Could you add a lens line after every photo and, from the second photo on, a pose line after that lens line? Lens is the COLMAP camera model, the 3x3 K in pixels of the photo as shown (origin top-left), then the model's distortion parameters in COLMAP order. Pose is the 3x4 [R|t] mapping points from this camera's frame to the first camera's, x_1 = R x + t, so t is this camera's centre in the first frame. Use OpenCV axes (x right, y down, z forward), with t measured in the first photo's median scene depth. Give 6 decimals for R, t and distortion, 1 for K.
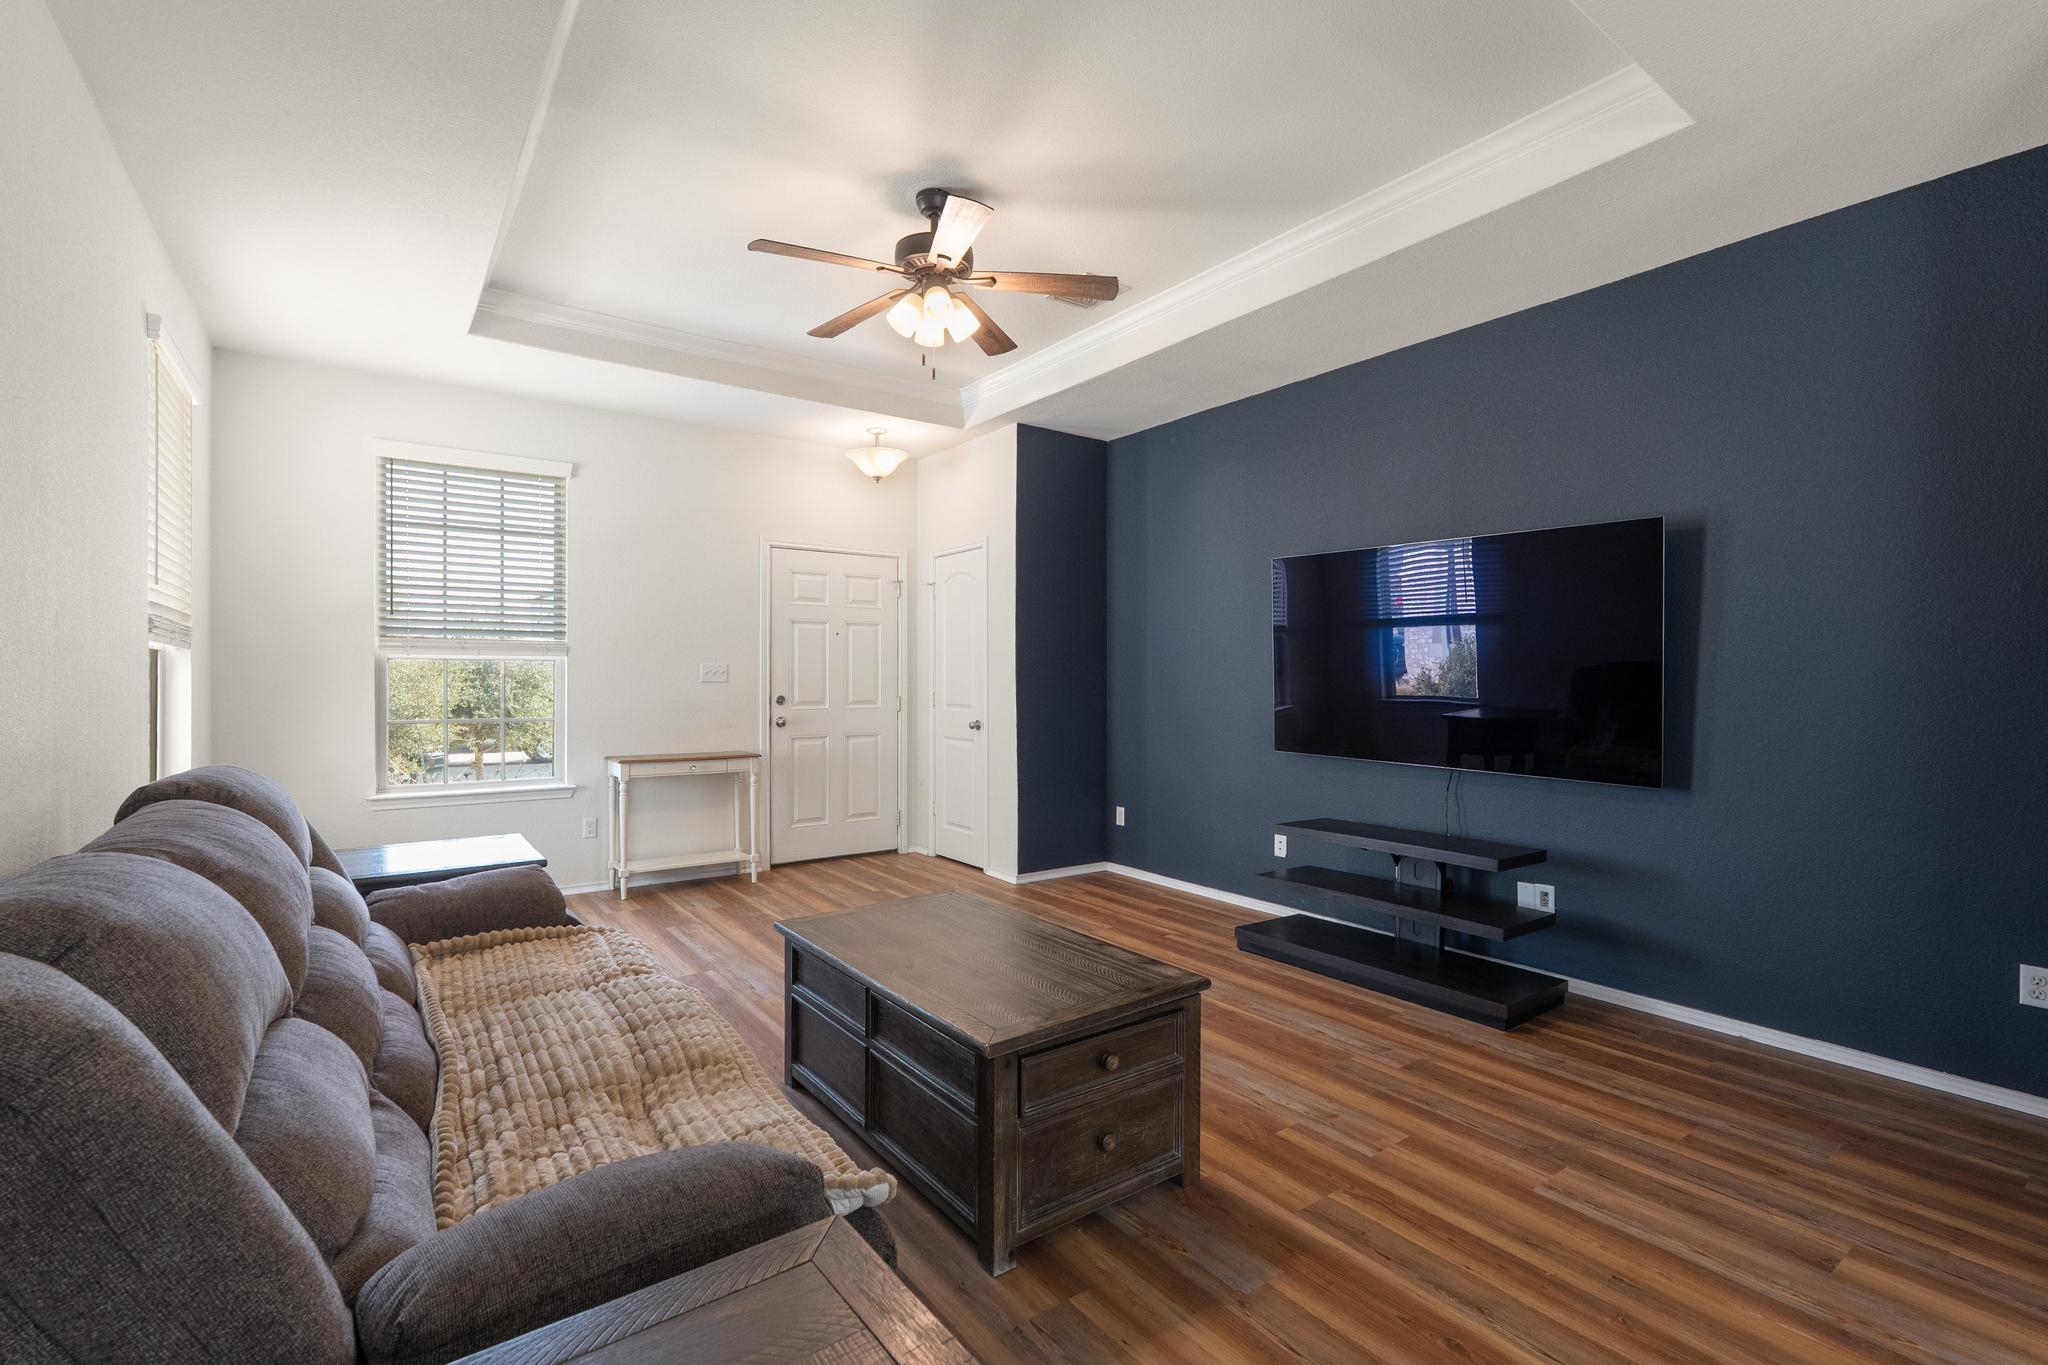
lens RADIAL K [[898.4, 0, 1003.4], [0, 898.4, 681.9], [0, 0, 1]] dist [-0.012139, 0.000482]
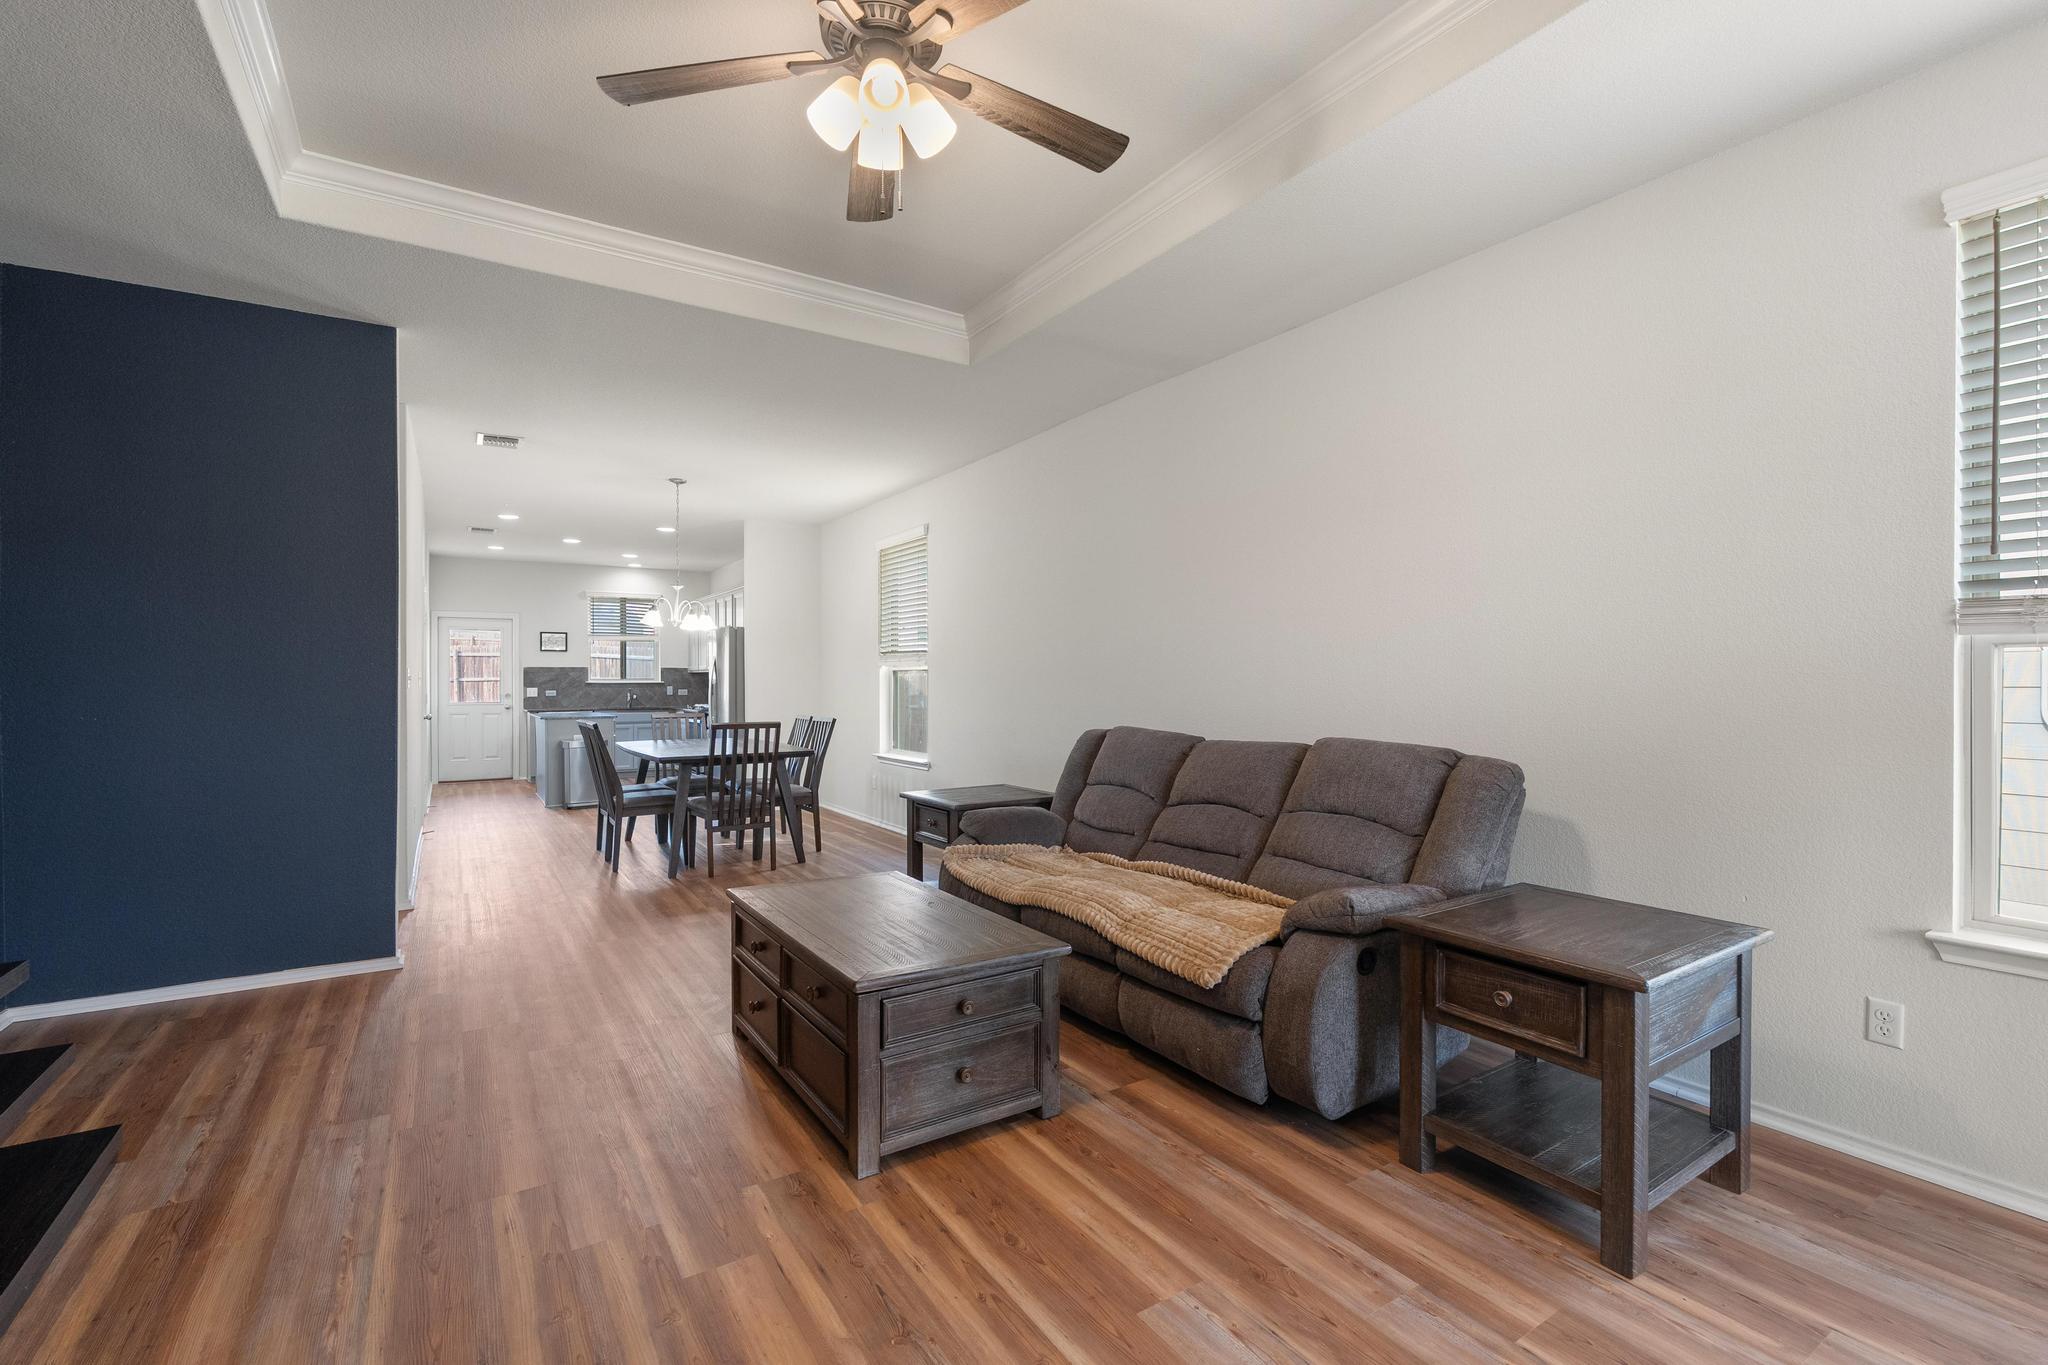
lens RADIAL K [[898.4, 0, 1025.0], [0, 898.4, 686.5], [0, 0, 1]] dist [-0.012139, 0.000482]
pose [[-0.999268, -0.001766, 0.038226, -0.185919], [-0.001082, 0.999839, 0.017906, -0.010704], [-0.038252, 0.017851, -0.999109, 1.508596]]
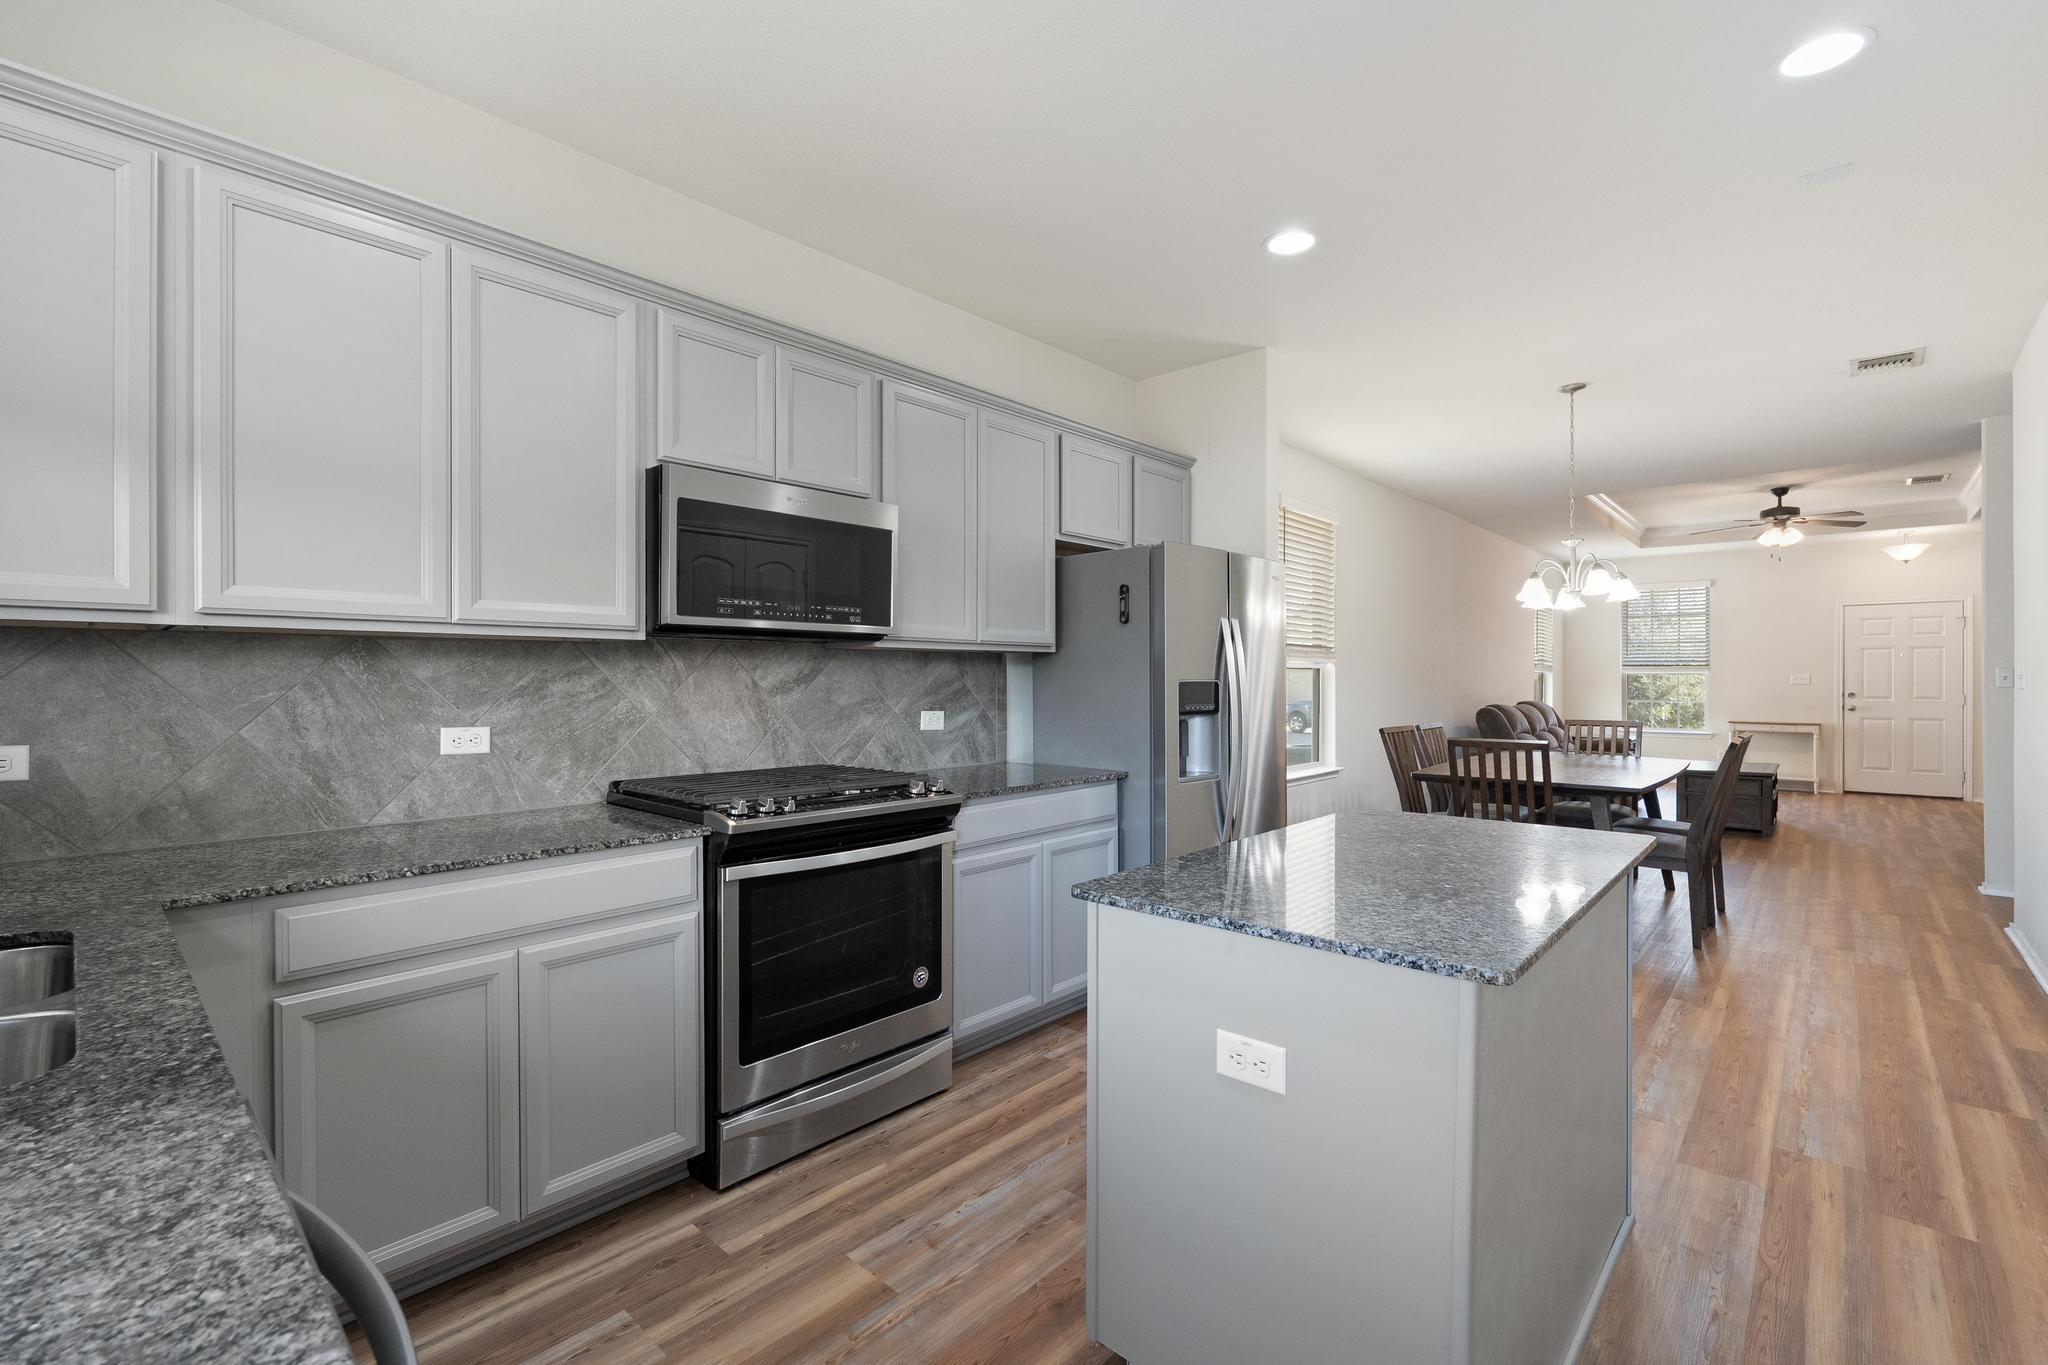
lens RADIAL K [[898.4, 0, 1012.2], [0, 898.4, 683.2], [0, 0, 1]] dist [-0.012139, 0.000482]
pose [[0.204172, -0.001458, -0.978934, 1.740824], [-0.007915, 0.999964, -0.003140, 0.025452], [0.978903, 0.008390, 0.204153, -1.452979]]
